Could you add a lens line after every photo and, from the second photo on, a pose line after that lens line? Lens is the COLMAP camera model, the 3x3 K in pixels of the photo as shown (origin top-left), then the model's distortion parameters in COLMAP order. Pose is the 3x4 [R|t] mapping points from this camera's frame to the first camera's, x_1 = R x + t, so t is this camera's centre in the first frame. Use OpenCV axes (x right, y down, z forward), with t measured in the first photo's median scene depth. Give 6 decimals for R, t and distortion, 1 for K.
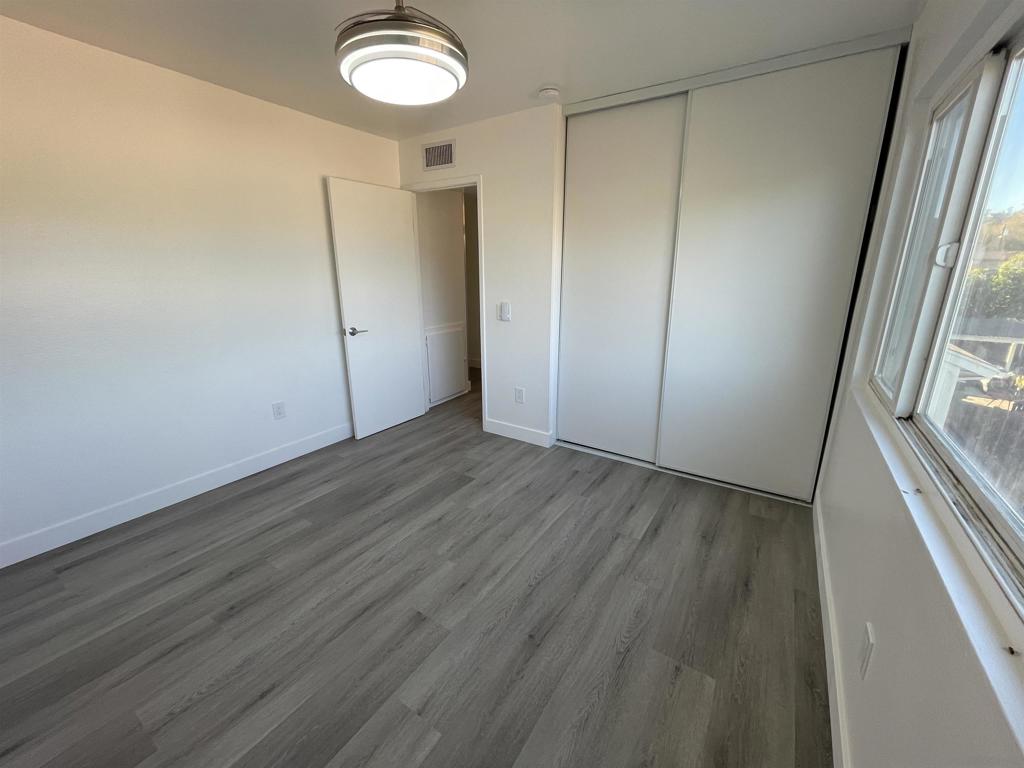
lens RADIAL K [[415.0, 0, 510.9], [0, 415.0, 381.4], [0, 0, 1]] dist [-0.001441, 0.000186]
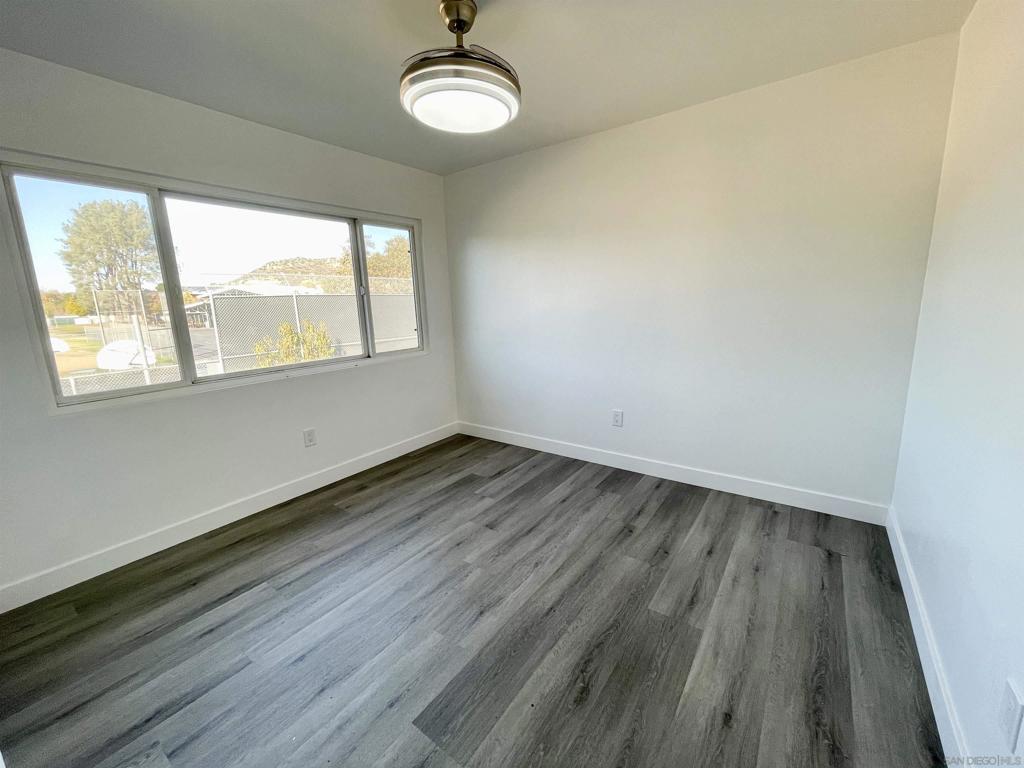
lens RADIAL K [[415.0, 0, 510.9], [0, 415.0, 381.4], [0, 0, 1]] dist [-0.001441, 0.000186]
pose [[-0.998071, 0.025371, 0.056669, -0.329157], [0.048097, 0.893111, 0.447257, -0.445702], [-0.039264, 0.449120, -0.892608, 1.752676]]
